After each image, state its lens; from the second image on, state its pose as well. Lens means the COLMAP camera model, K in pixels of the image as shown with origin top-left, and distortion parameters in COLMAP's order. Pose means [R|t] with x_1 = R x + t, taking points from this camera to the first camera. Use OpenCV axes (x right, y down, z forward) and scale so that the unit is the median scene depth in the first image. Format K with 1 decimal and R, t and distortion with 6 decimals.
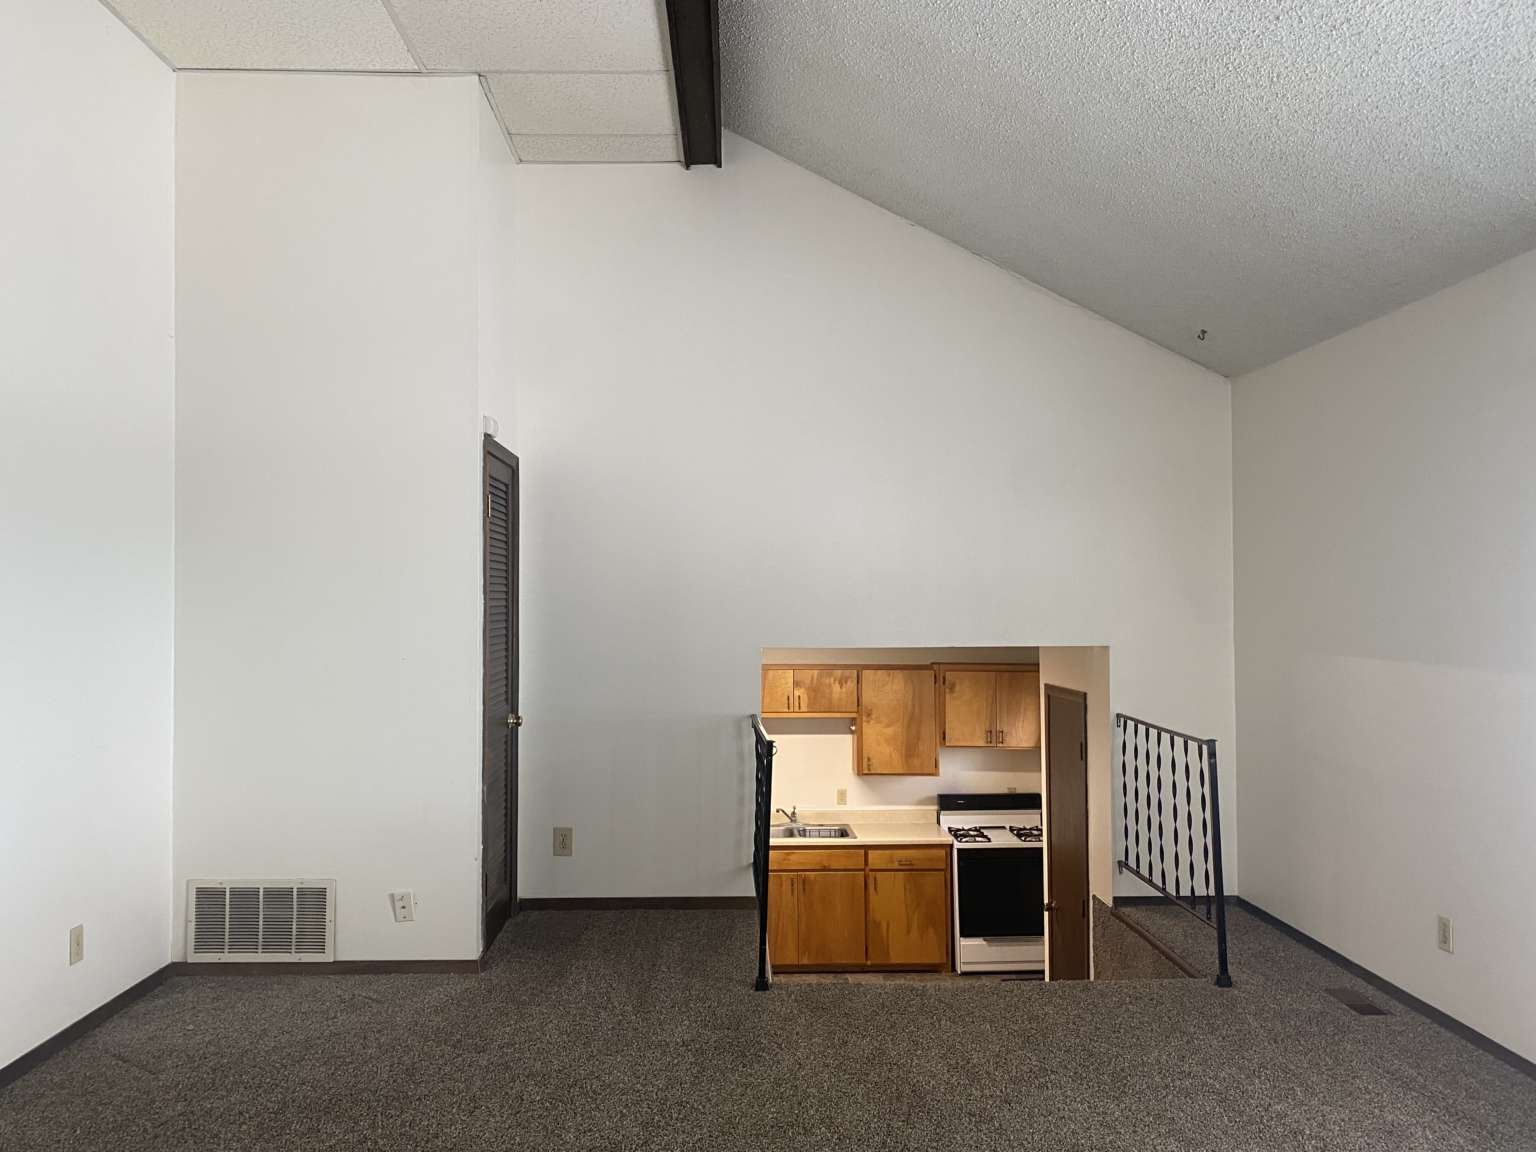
lens RADIAL K [[1144.6, 0, 742.5], [0, 1144.6, 569.8], [0, 0, 1]] dist [0.085909, -0.163816]
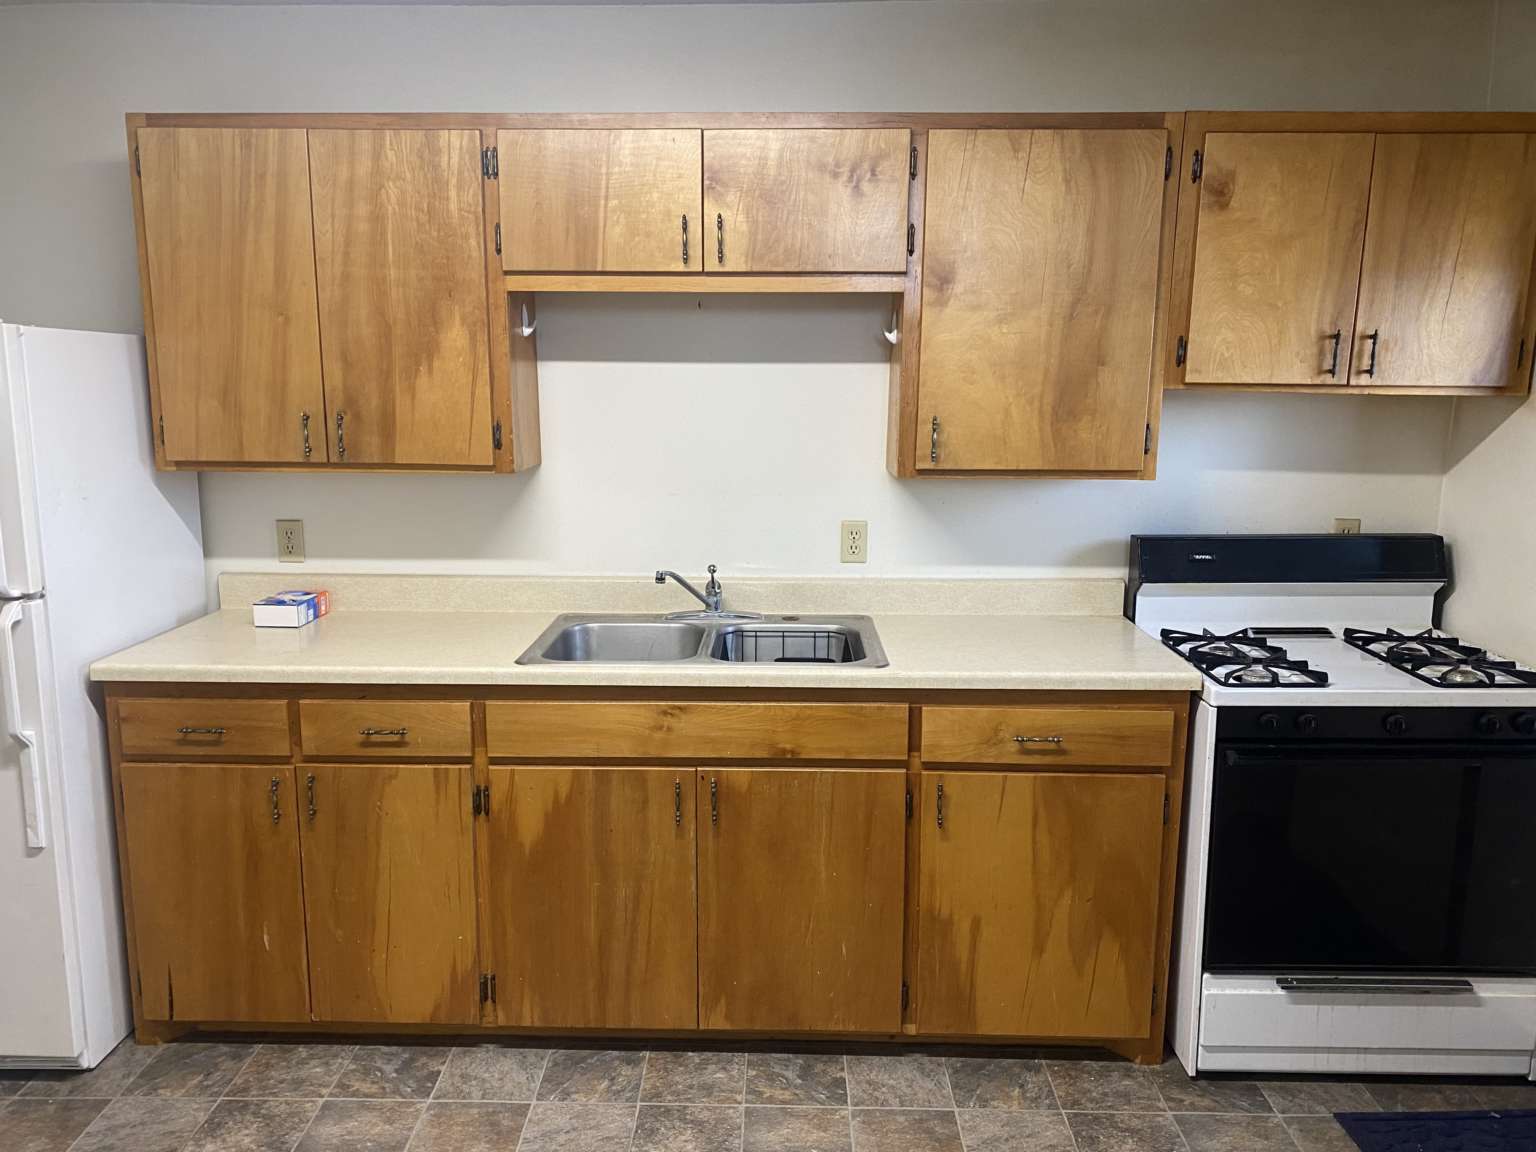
lens RADIAL K [[1176.8, 0, 767.9], [0, 1176.8, 586.4], [0, 0, 1]] dist [0.056088, -0.069664]
pose [[0.999183, 0.014271, -0.037813, 0.079355], [-0.005575, 0.975306, 0.220788, 0.142186], [0.040030, -0.220397, 0.974588, 0.695387]]
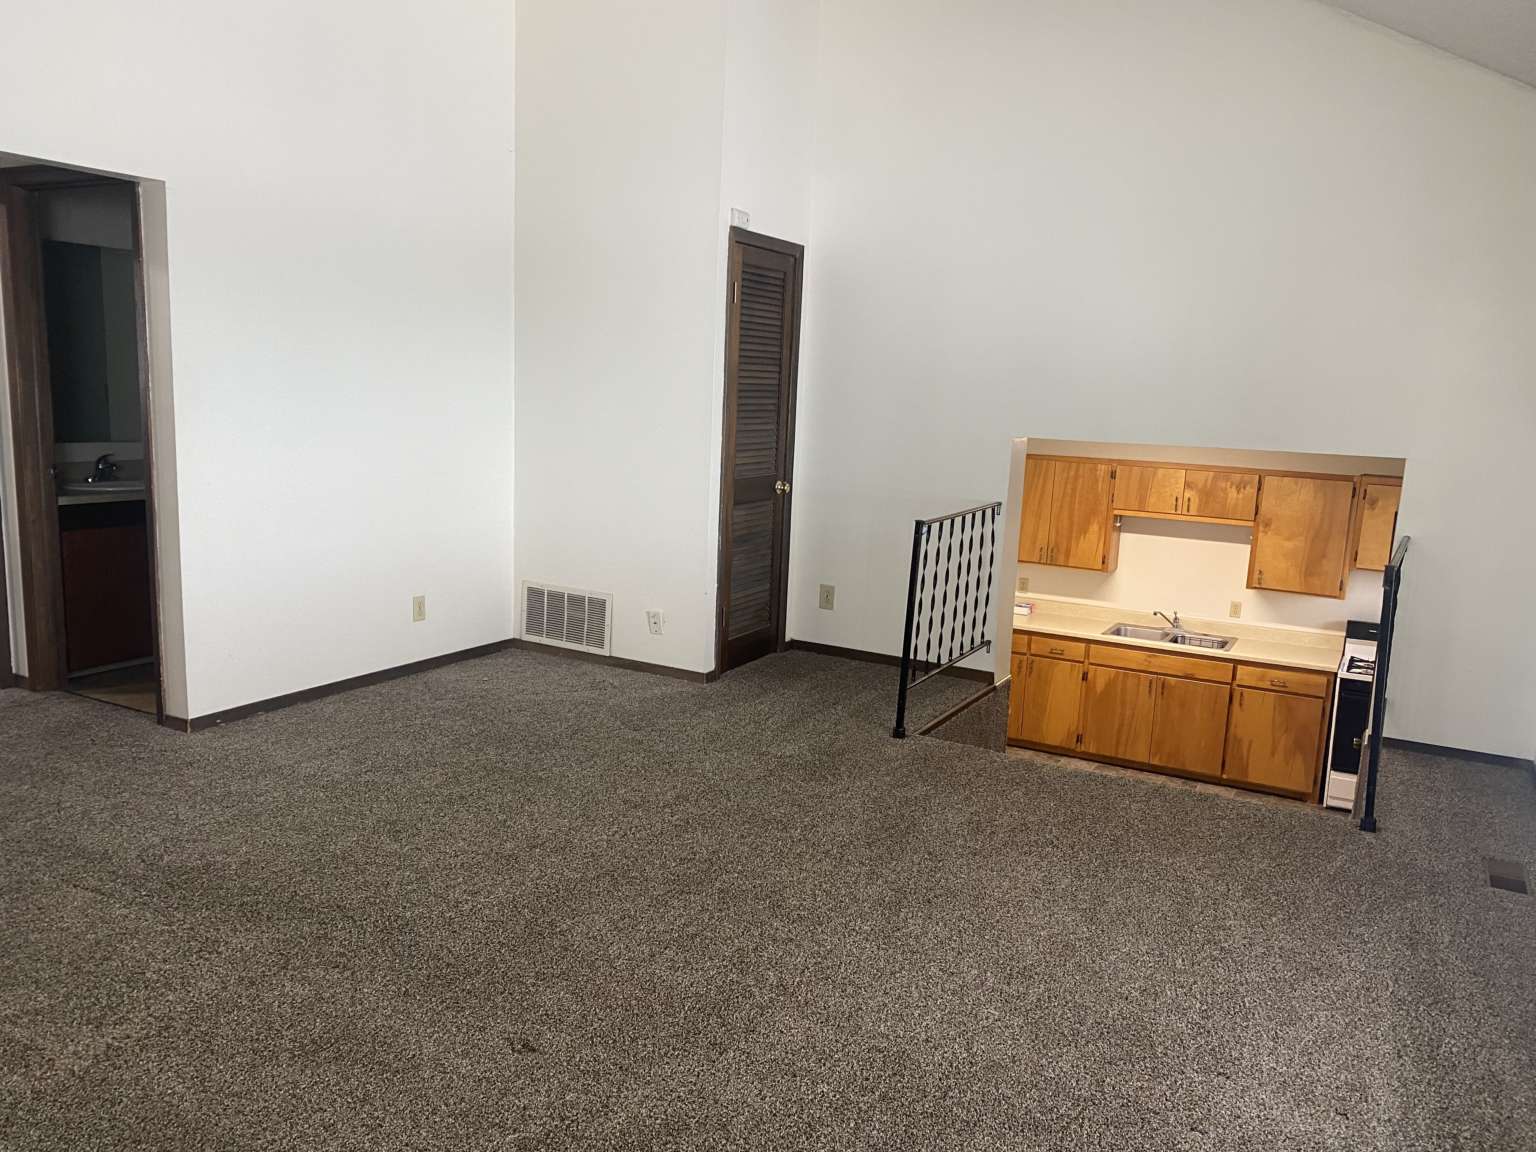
lens RADIAL K [[1142.2, 0, 768.0], [0, 1142.2, 576.0], [0, 0, 1]] dist [0.115511, -0.241946]
pose [[0.864780, 0.120212, -0.487549, 0.230657], [-0.028157, 0.981003, 0.191937, 0.000257], [0.501360, -0.152255, 0.851737, 0.007613]]
